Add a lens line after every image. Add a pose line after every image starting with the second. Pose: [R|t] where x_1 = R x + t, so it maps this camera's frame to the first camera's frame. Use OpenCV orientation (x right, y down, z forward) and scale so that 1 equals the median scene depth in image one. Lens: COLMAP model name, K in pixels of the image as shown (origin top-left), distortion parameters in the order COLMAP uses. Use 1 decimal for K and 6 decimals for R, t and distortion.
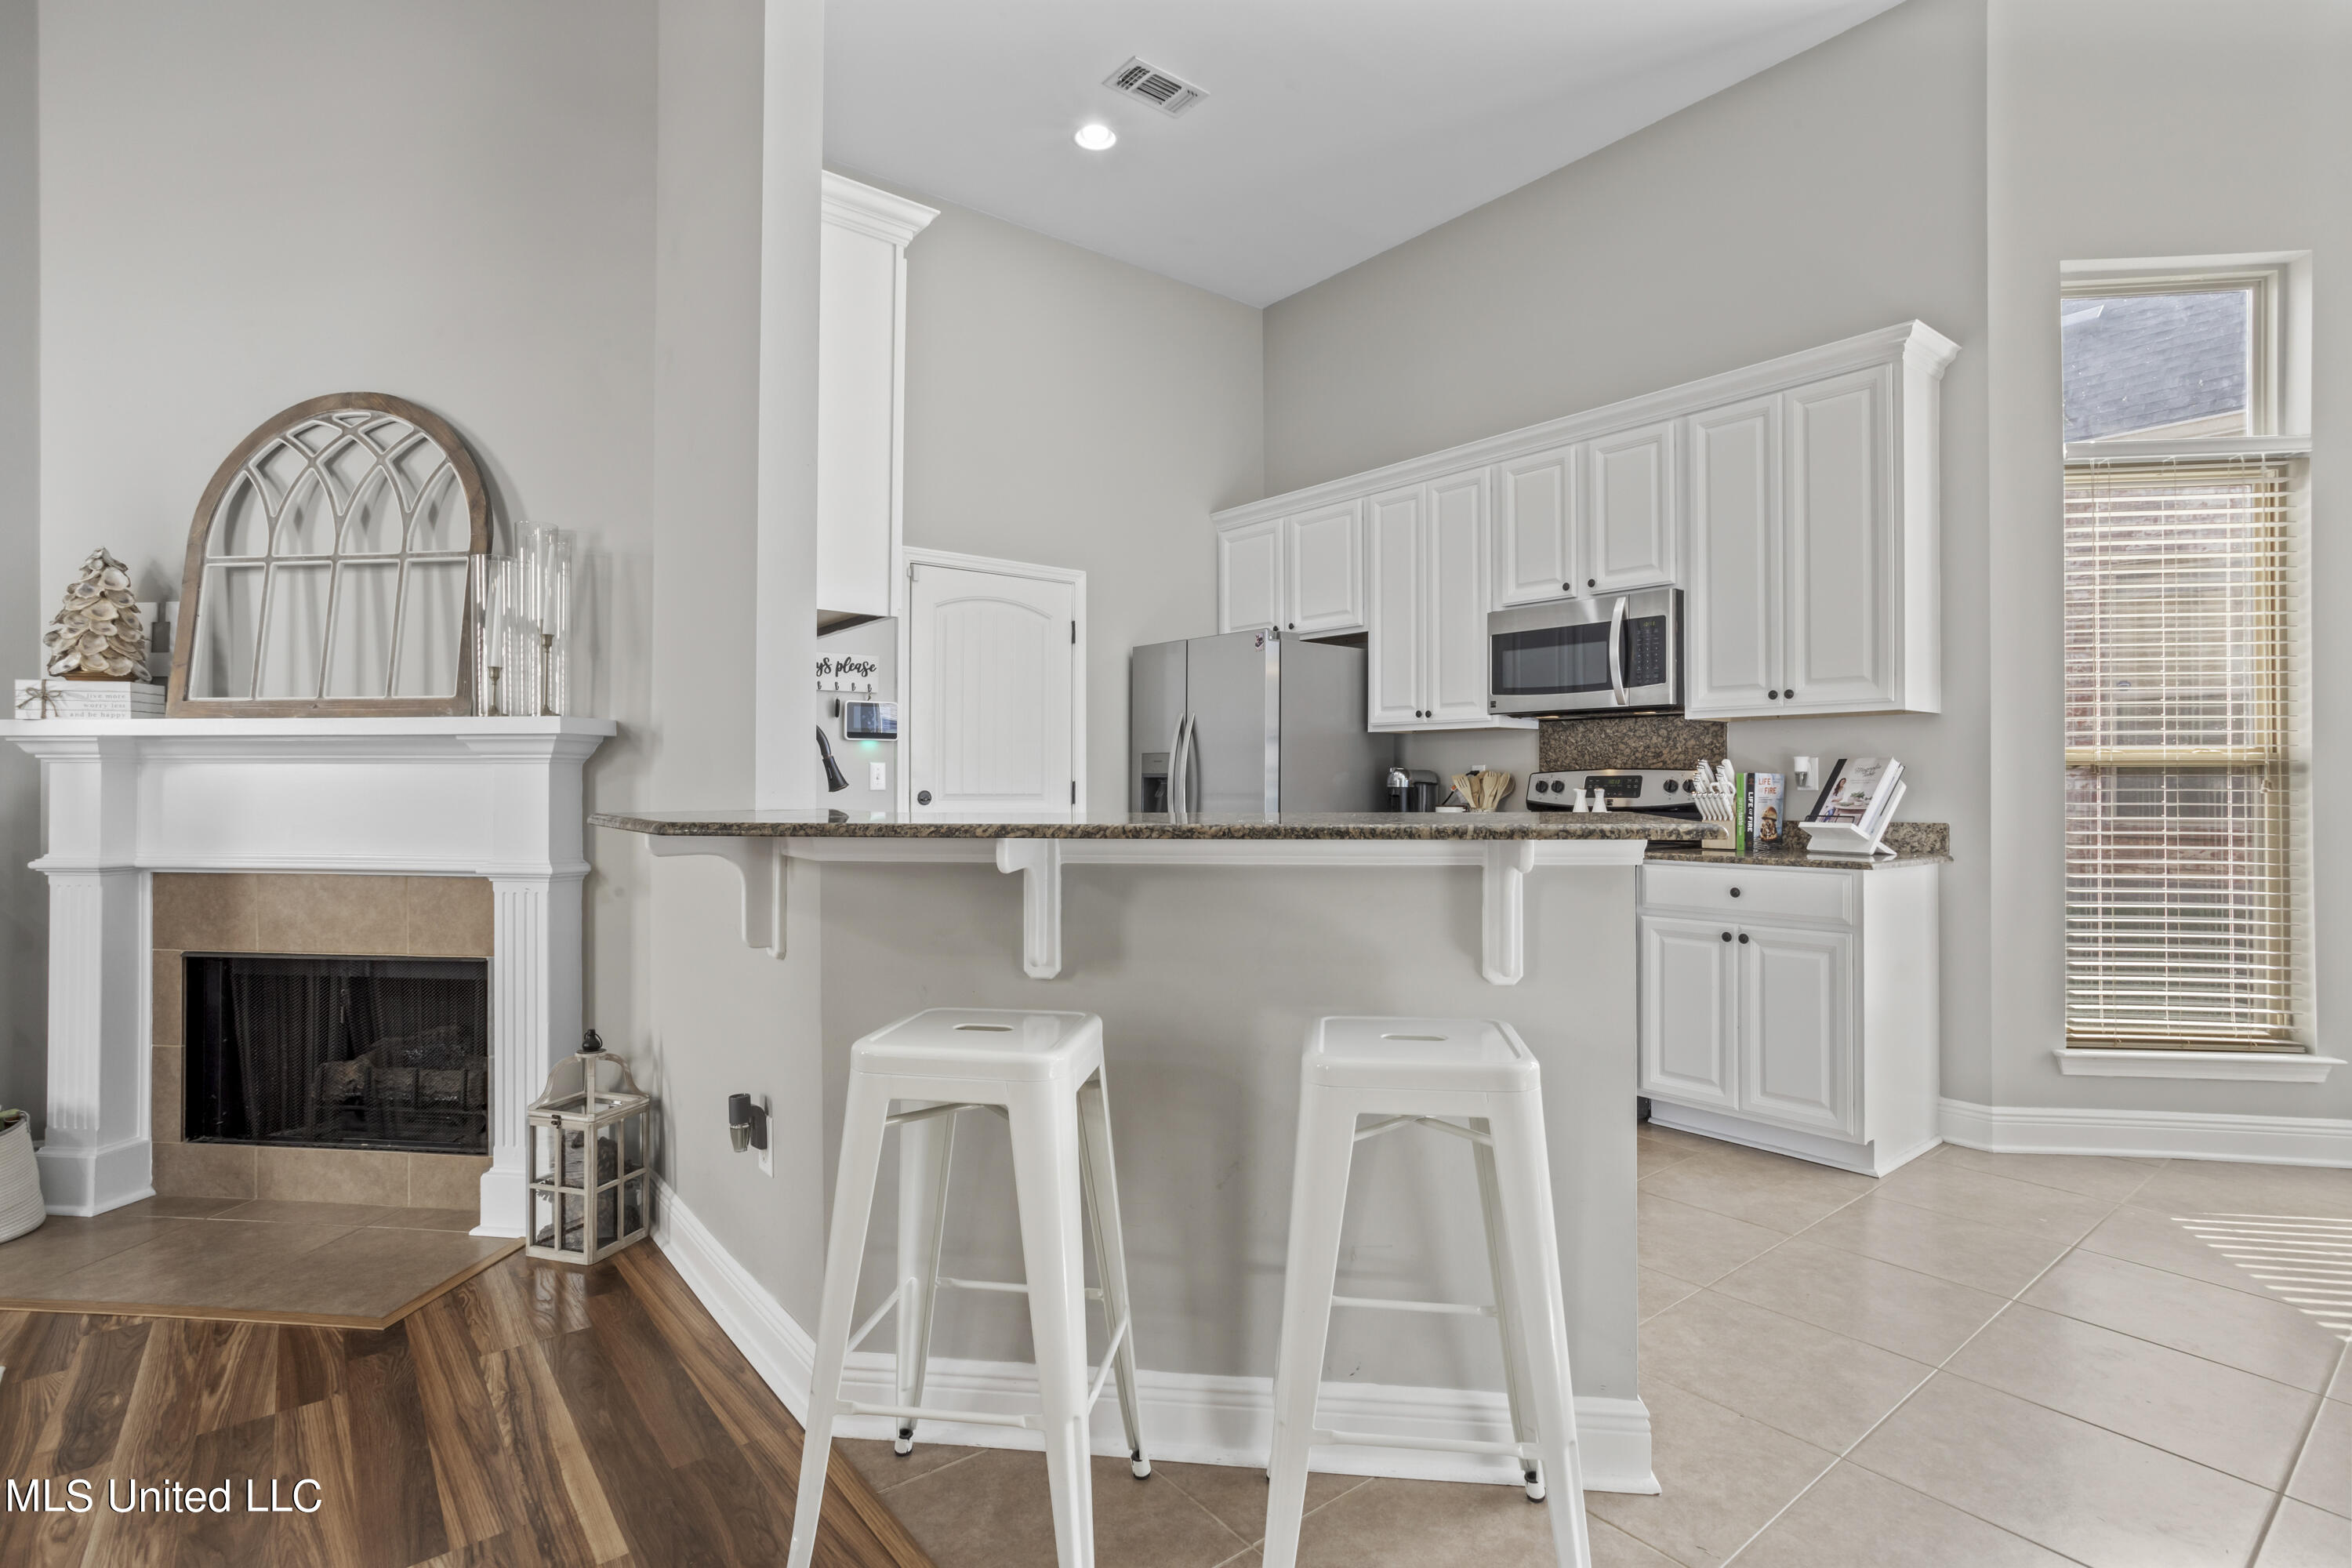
lens RADIAL K [[1132.5, 0, 1177.8], [0, 1132.5, 778.0], [0, 0, 1]] dist [-0.037723, 0.021755]
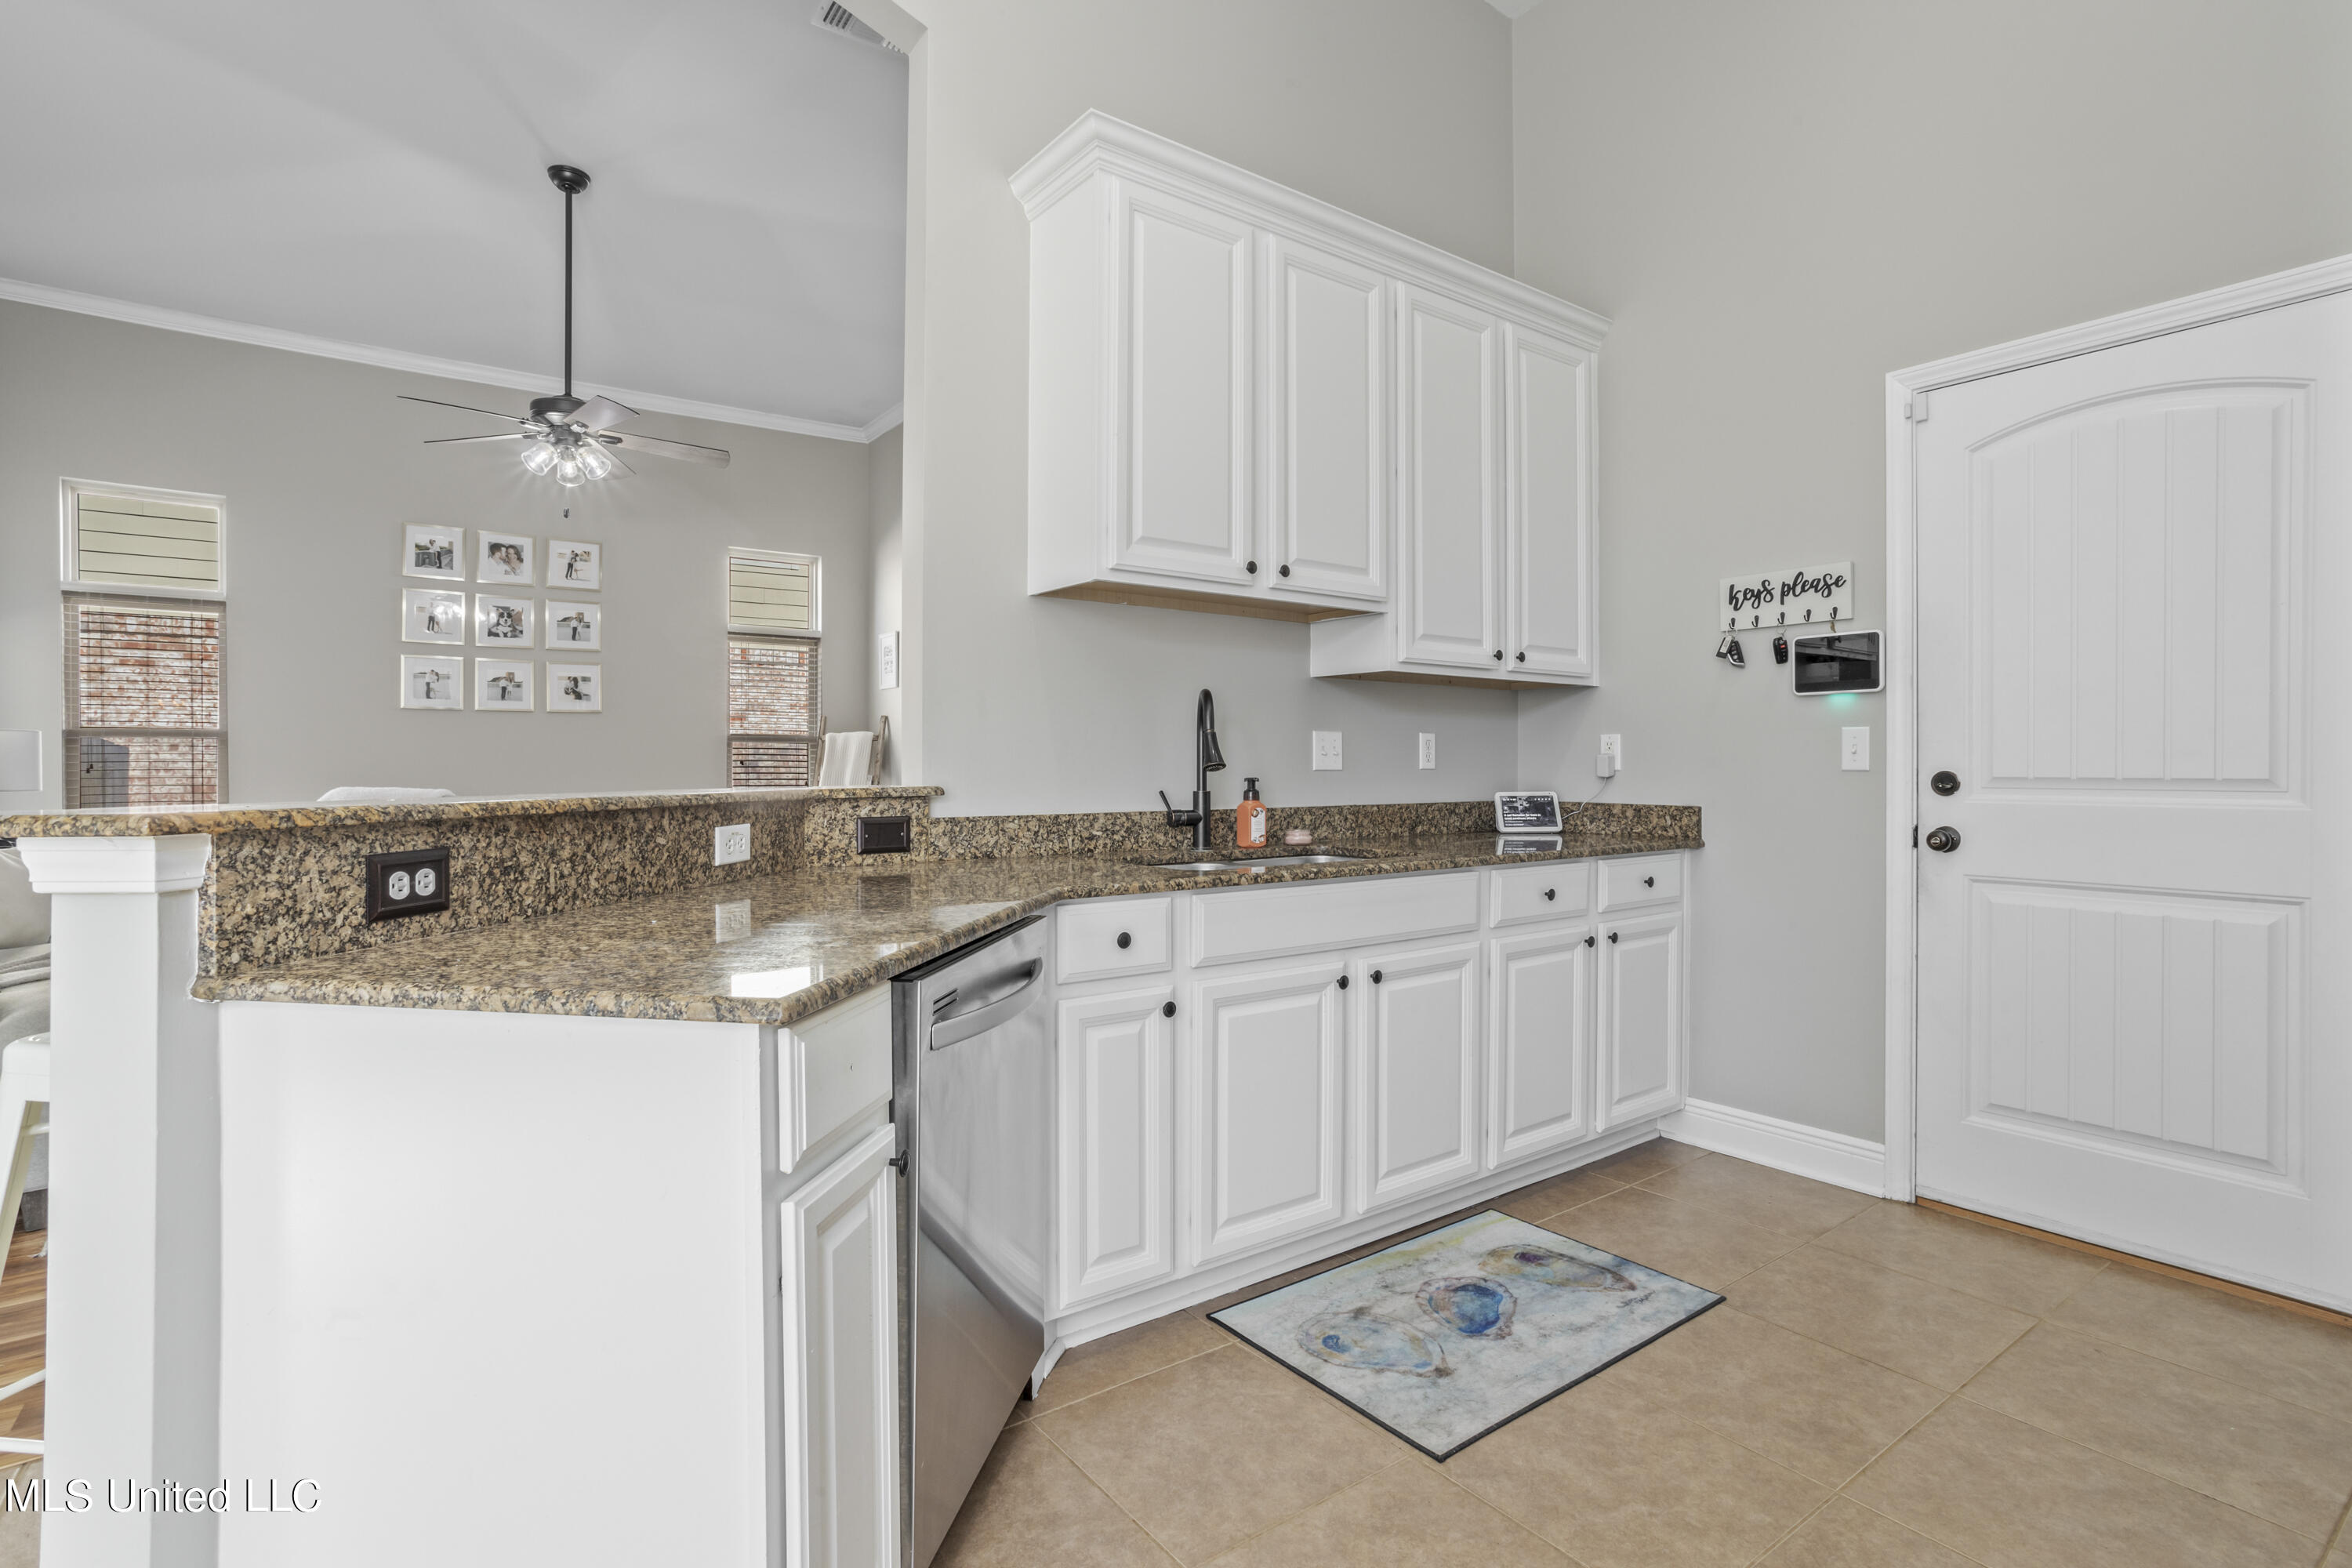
lens RADIAL K [[1132.5, 0, 1173.3], [0, 1132.5, 774.4], [0, 0, 1]] dist [-0.037723, 0.021755]
pose [[-0.045795, 0.007493, -0.998923, 0.490889], [0.009224, 0.999932, 0.007078, 0.006115], [0.998908, -0.008890, -0.045861, 0.820892]]
